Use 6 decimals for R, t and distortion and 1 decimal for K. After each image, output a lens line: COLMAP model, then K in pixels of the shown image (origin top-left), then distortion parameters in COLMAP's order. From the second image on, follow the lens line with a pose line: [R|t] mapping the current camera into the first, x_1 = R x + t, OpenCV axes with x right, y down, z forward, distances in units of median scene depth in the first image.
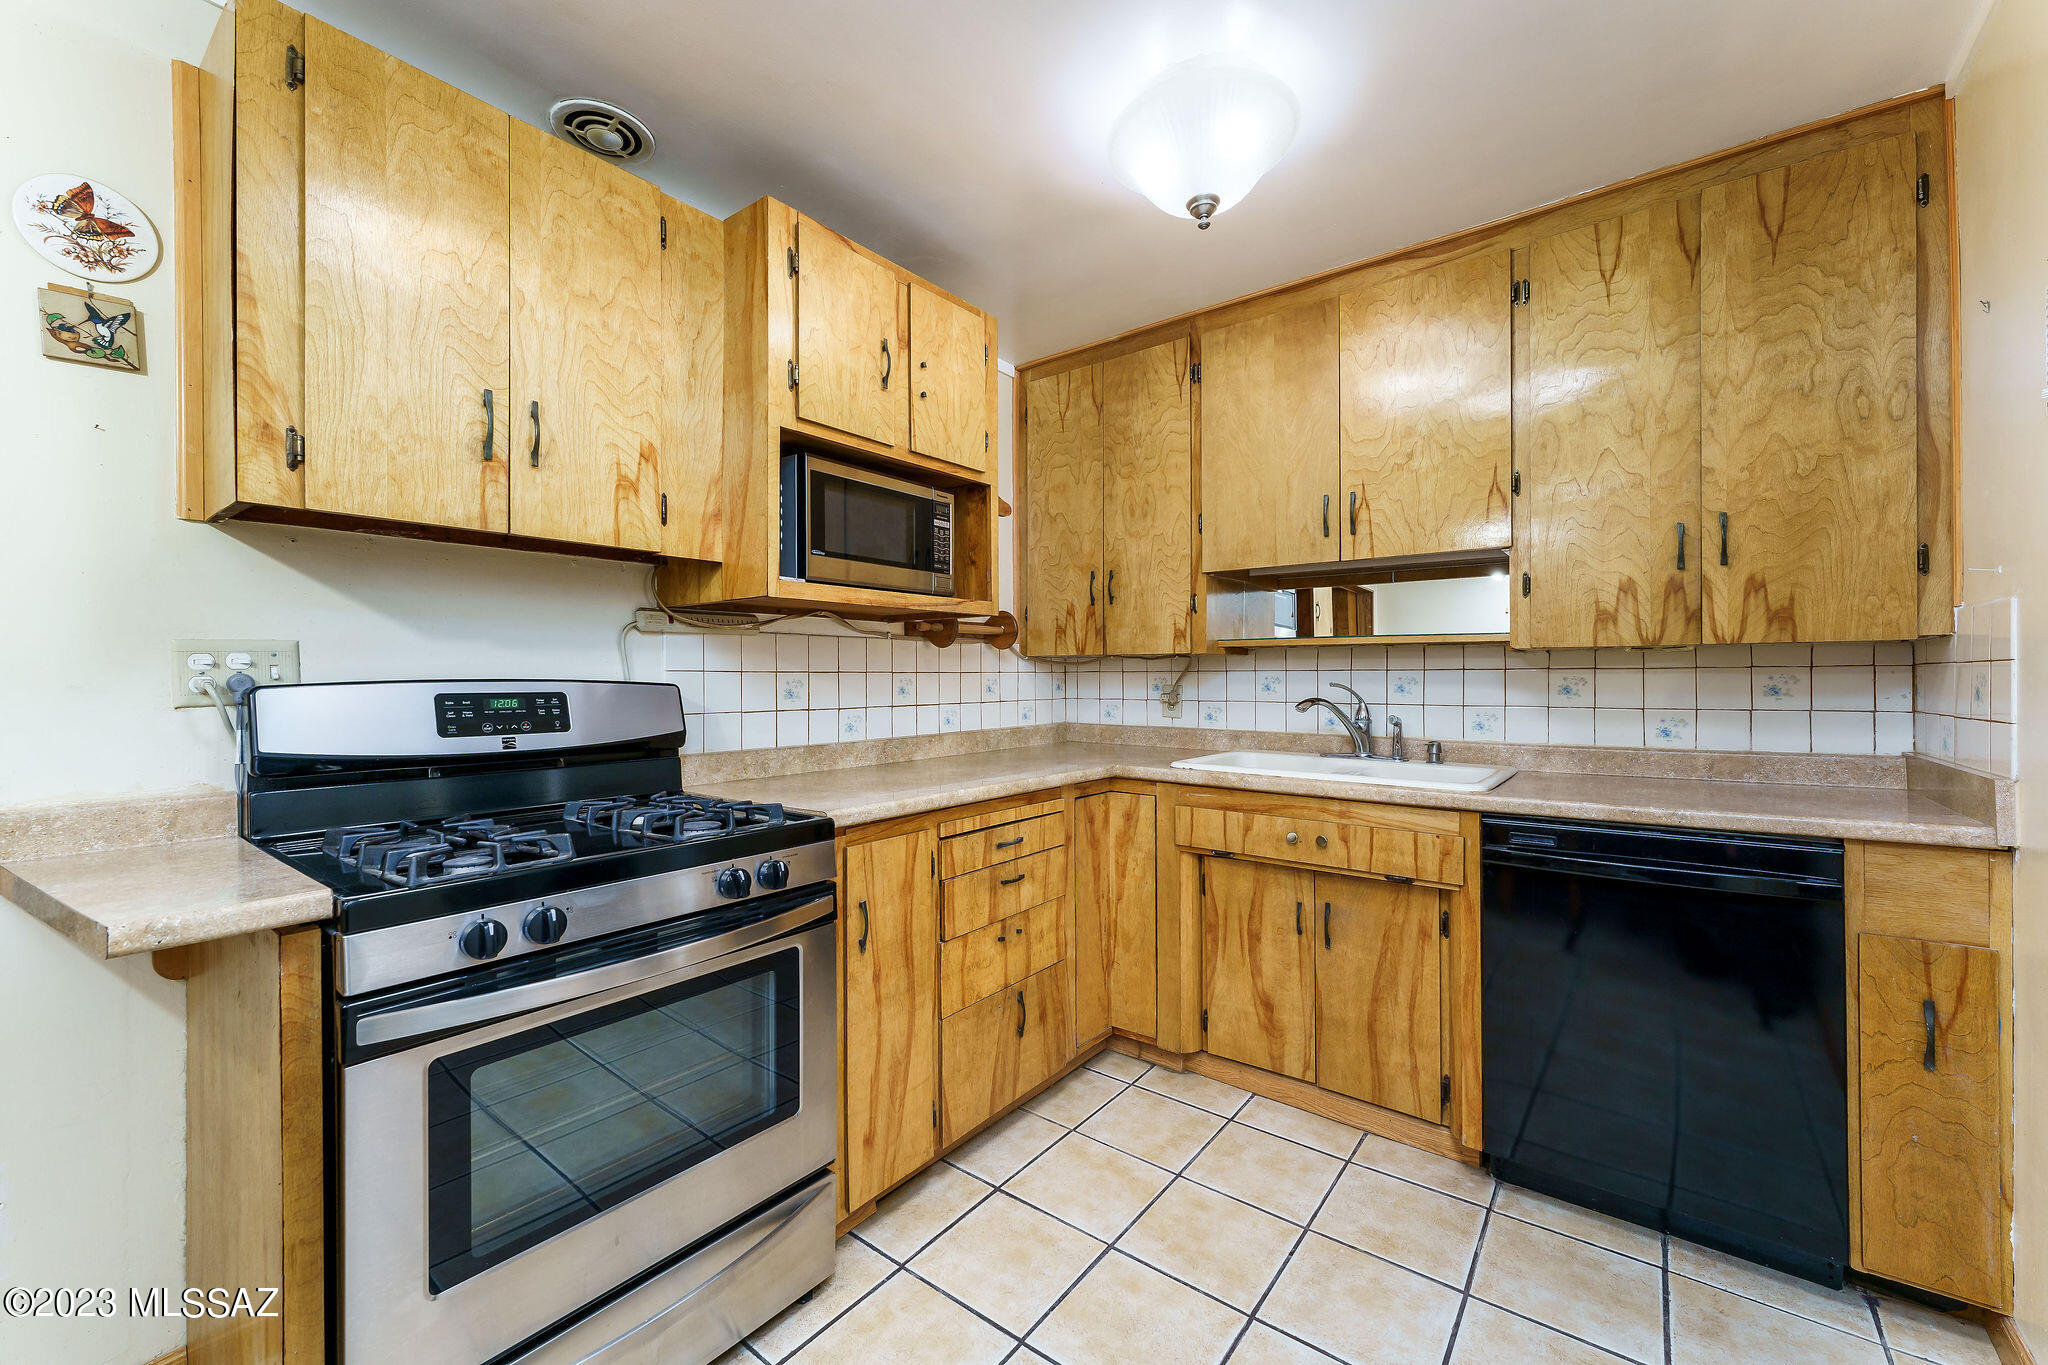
lens RADIAL K [[815.7, 0, 1020.6], [0, 815.7, 675.2], [0, 0, 1]] dist [-0.003299, -0.000986]
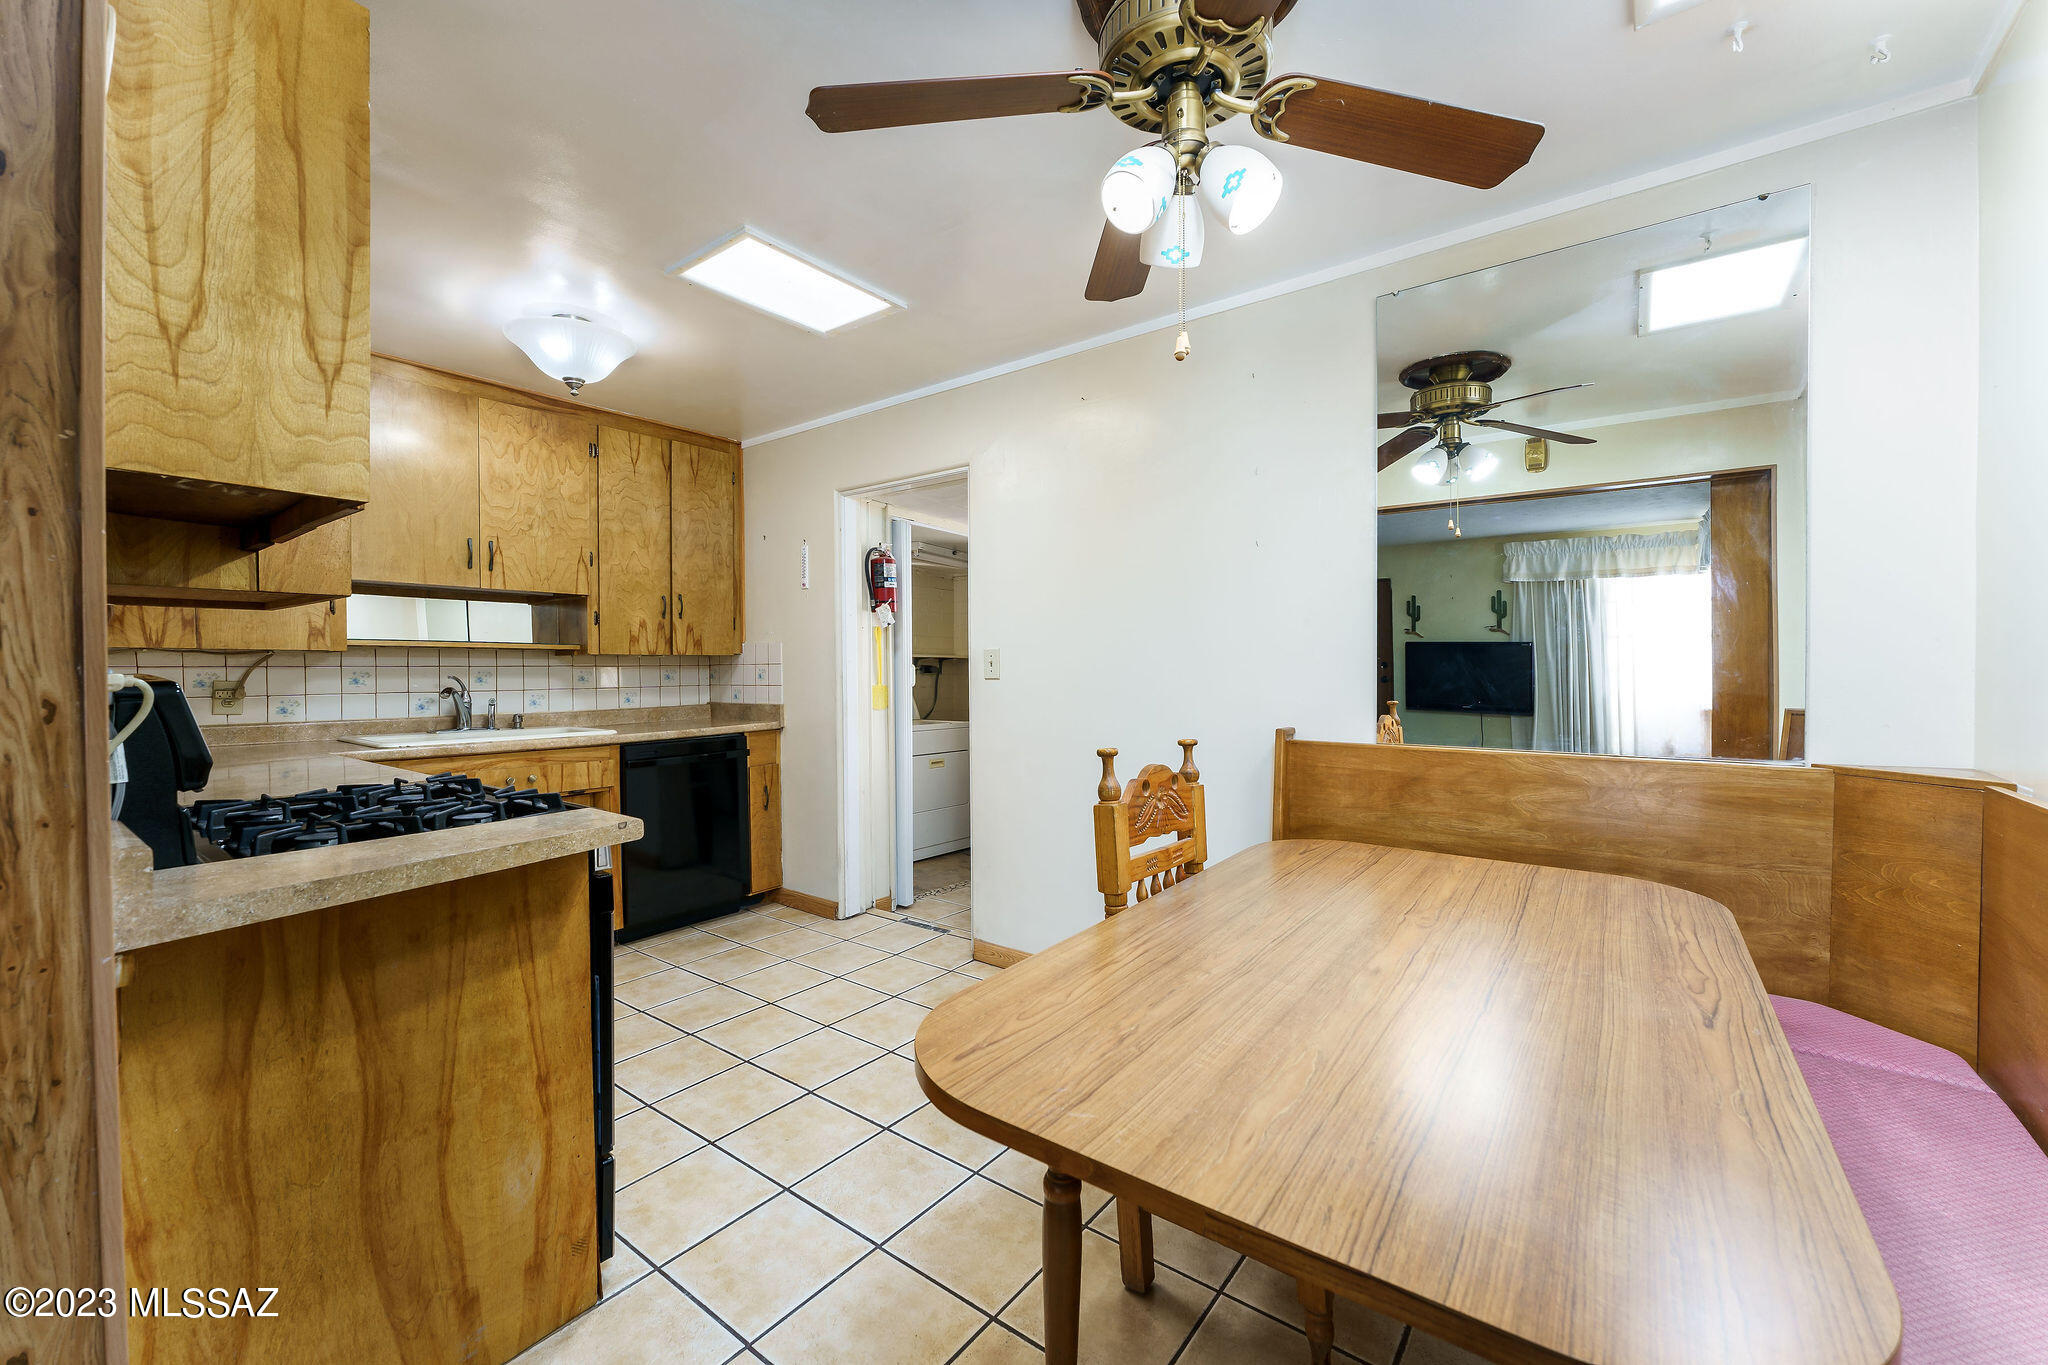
lens RADIAL K [[815.7, 0, 1021.1], [0, 815.7, 675.5], [0, 0, 1]] dist [-0.003299, -0.000986]
pose [[-0.015142, -0.003161, 0.999880, -1.219047], [0.008979, 0.999954, 0.003298, 0.016191], [-0.999845, 0.009028, -0.015113, 0.118128]]
